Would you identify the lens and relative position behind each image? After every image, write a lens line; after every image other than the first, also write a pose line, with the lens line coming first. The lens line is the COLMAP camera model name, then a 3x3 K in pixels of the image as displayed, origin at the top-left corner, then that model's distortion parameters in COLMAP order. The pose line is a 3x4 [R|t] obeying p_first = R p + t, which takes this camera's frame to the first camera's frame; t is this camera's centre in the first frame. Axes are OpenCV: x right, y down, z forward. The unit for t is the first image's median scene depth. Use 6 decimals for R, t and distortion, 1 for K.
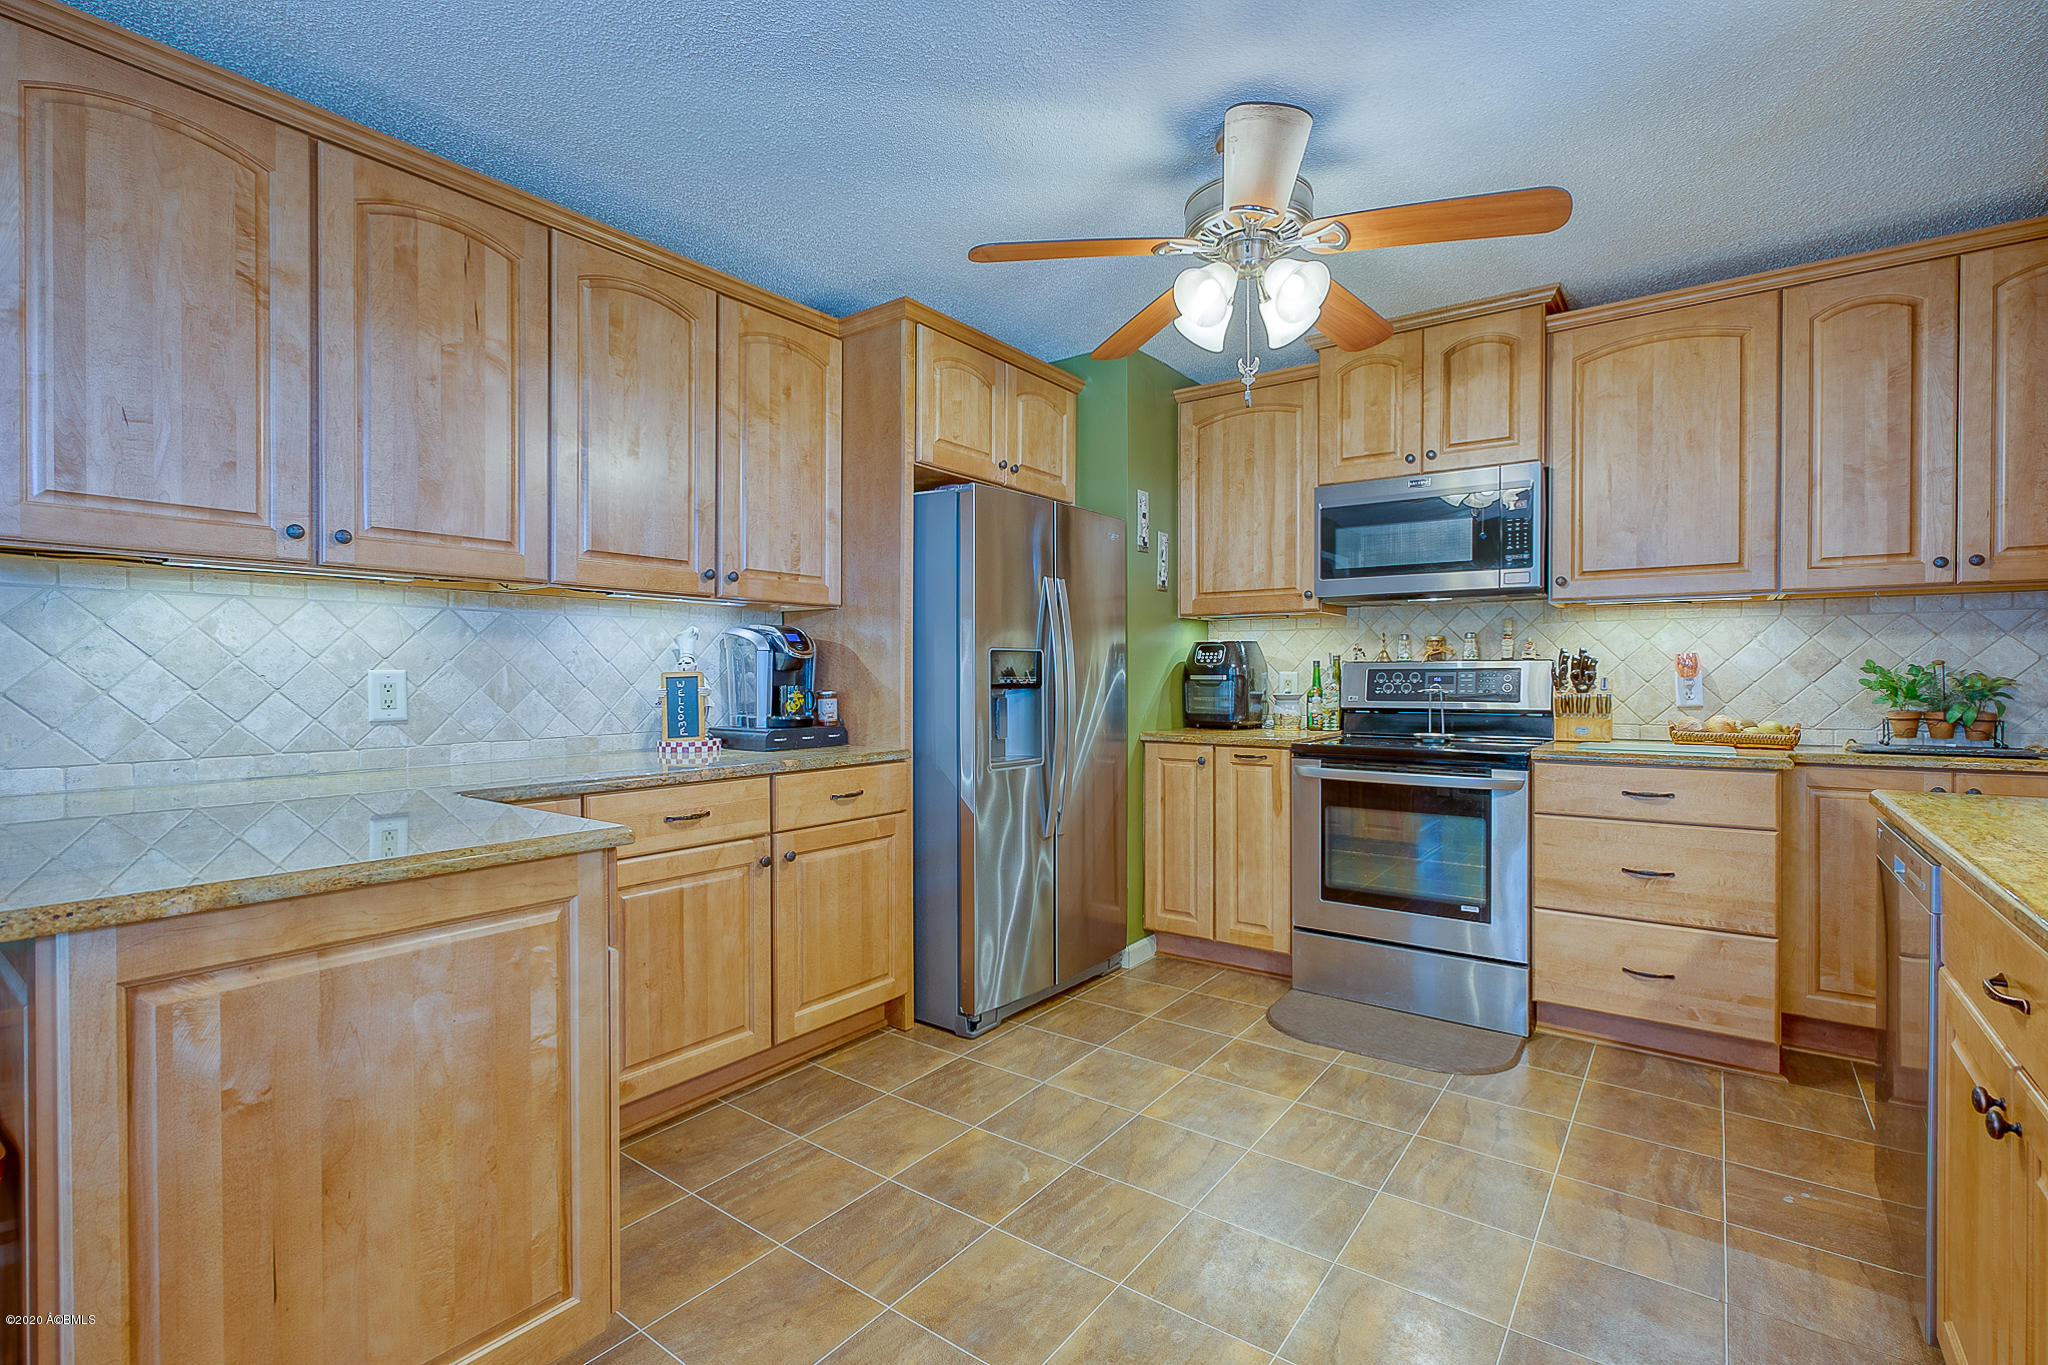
lens RADIAL K [[924.4, 0, 1036.5], [0, 924.4, 684.3], [0, 0, 1]] dist [-0.001281, 0.000793]
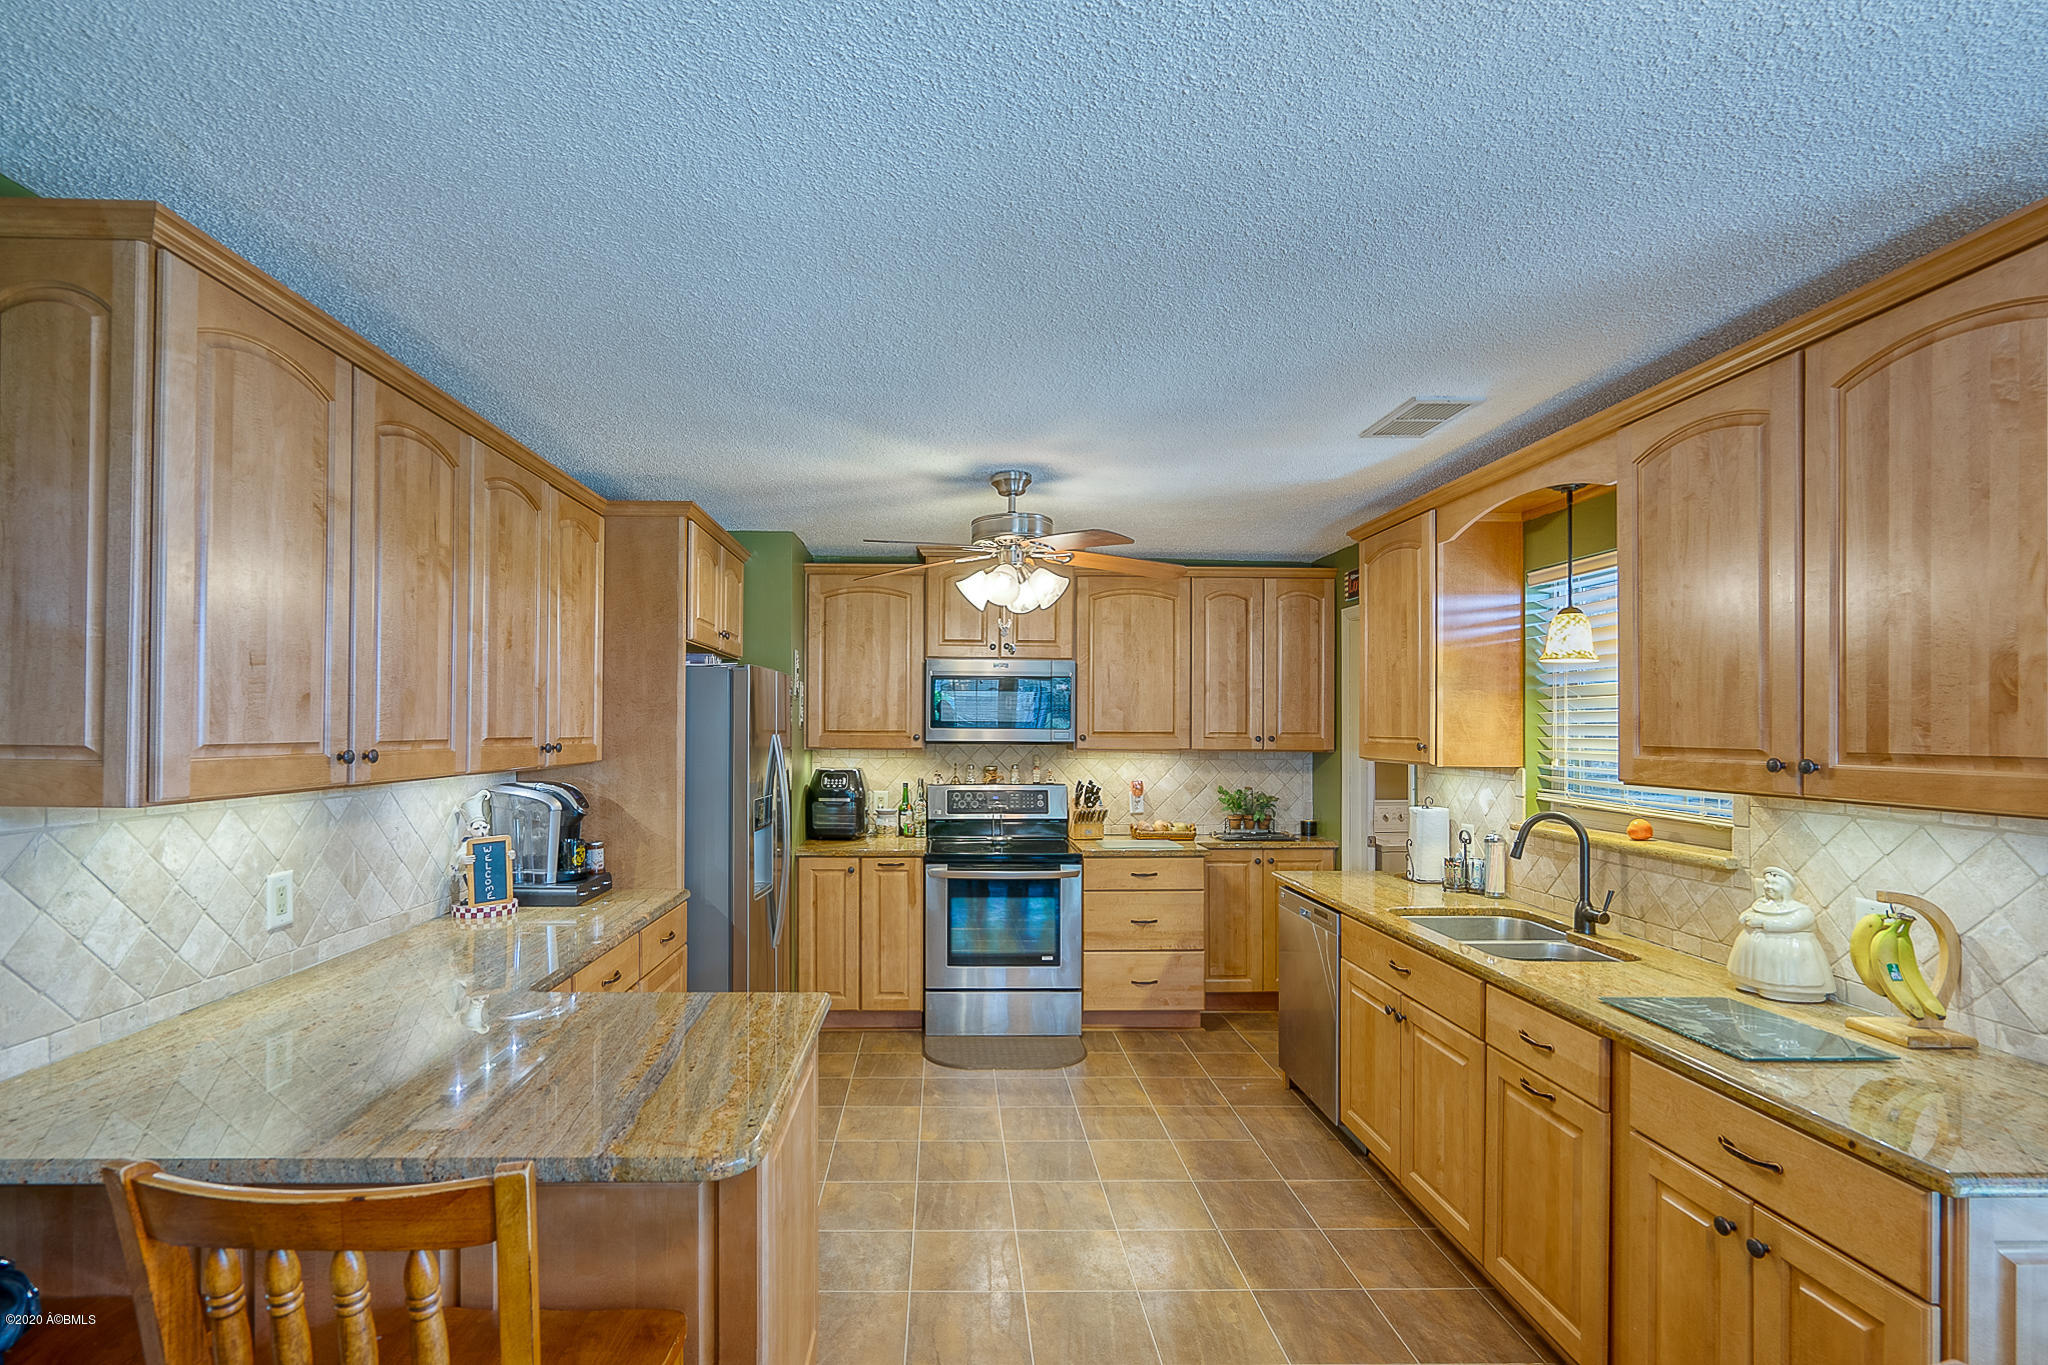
lens RADIAL K [[954.2, 0, 960.0], [0, 954.2, 722.8], [0, 0, 1]] dist [-0.002396, 0.000194]
pose [[0.794869, 0.005085, 0.606760, -0.568503], [0.001191, 0.999950, -0.009941, -0.120932], [-0.606780, 0.008625, 0.794823, -0.148526]]
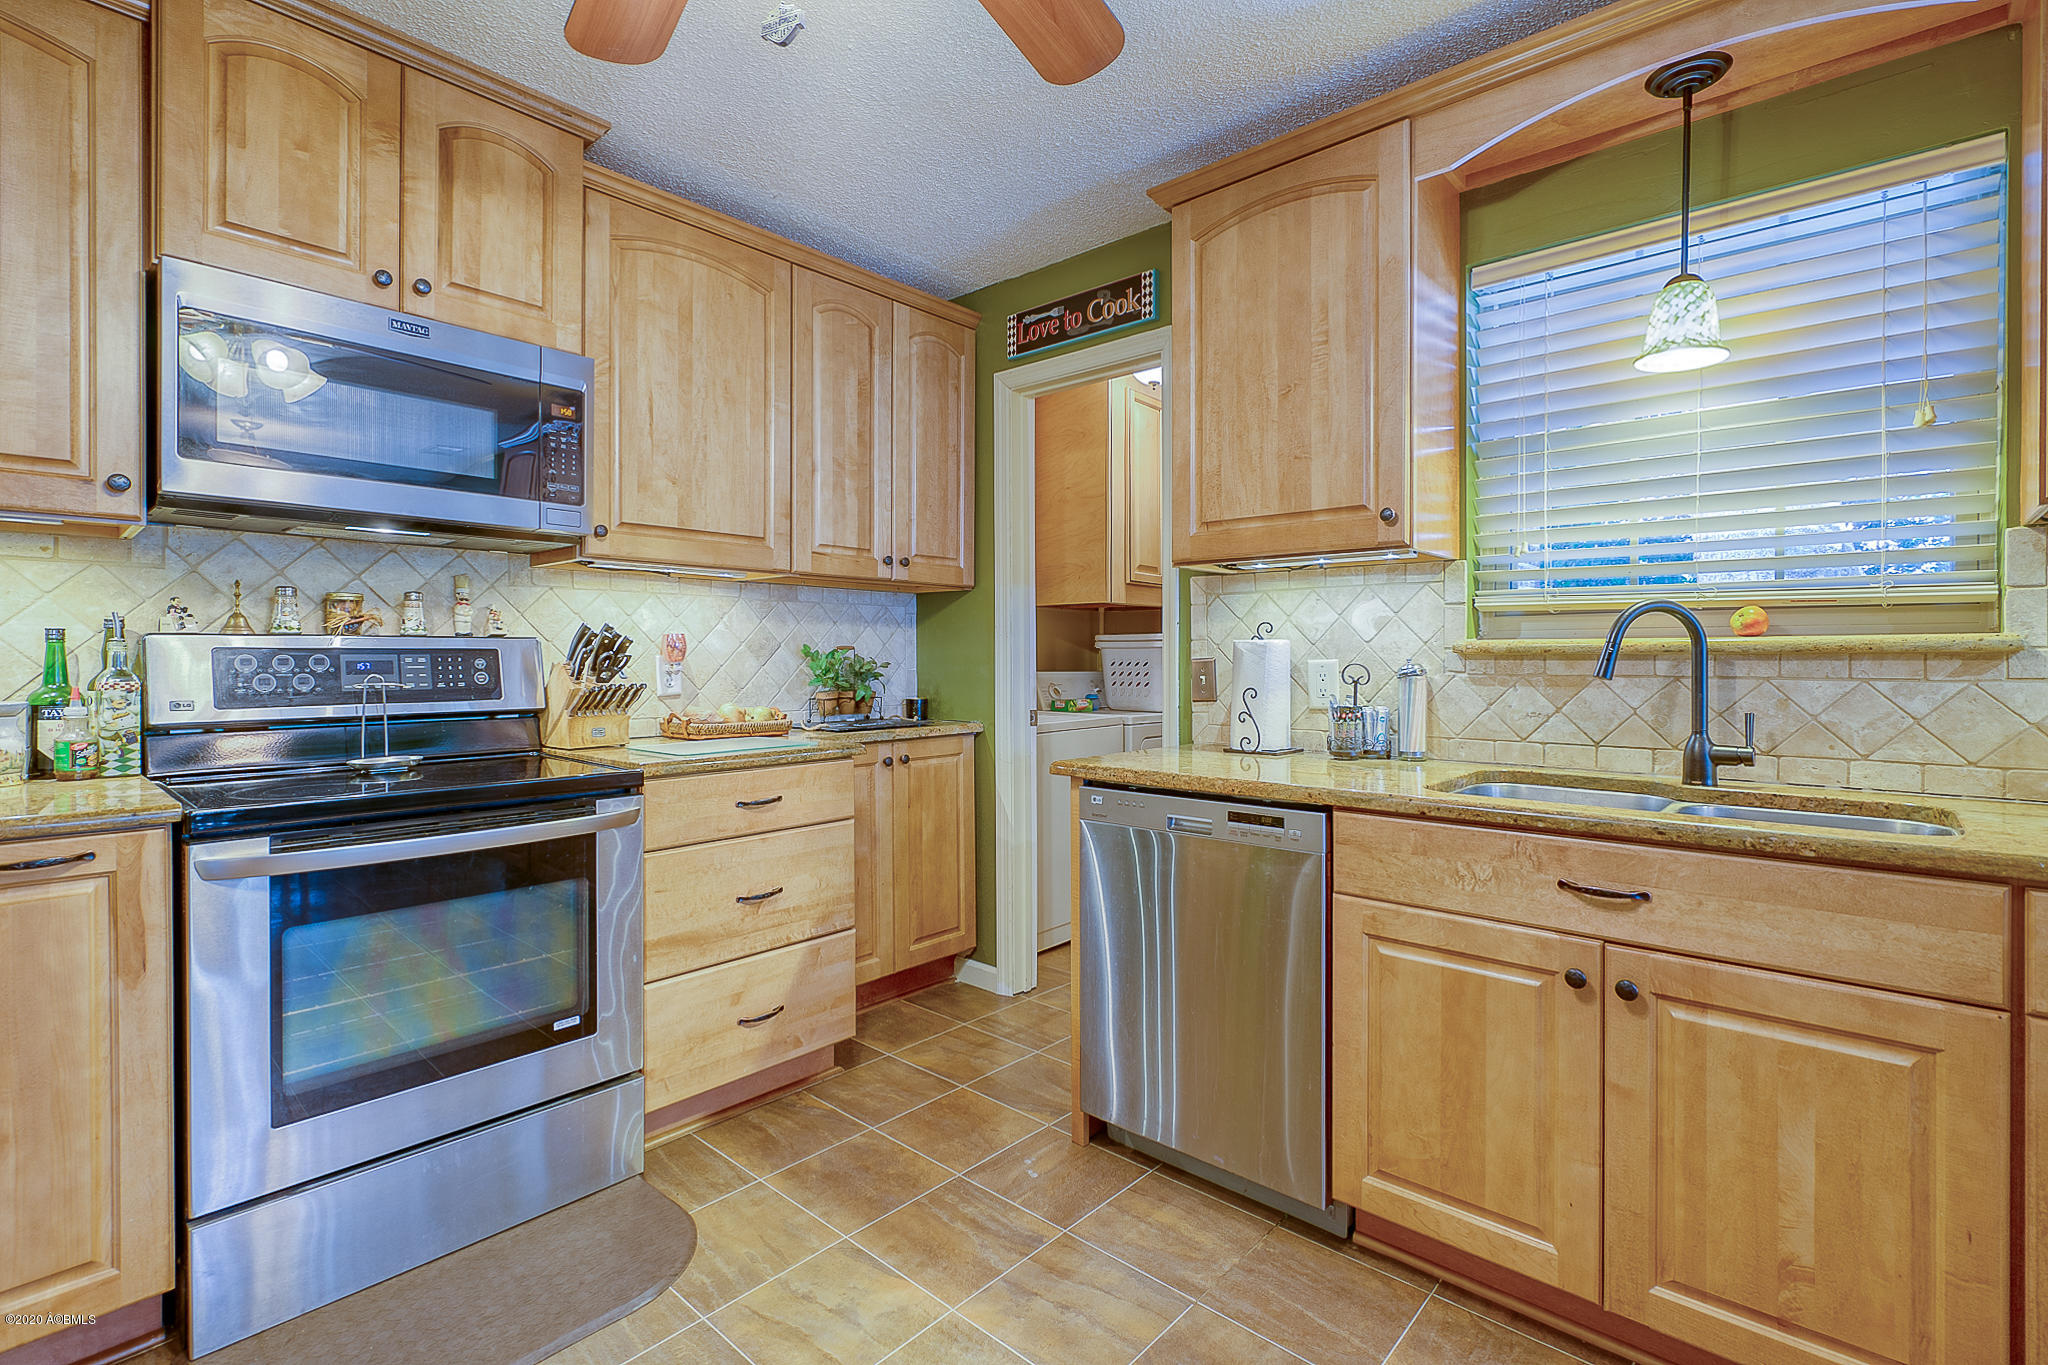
lens RADIAL K [[951.8, 0, 1021.9], [0, 951.8, 658.4], [0, 0, 1]] dist [-0.000972, 0.000387]
pose [[0.097821, 0.000575, 0.995204, -0.151818], [0.009644, 0.999952, -0.001525, -0.006020], [-0.995157, 0.009747, 0.097811, 0.594324]]
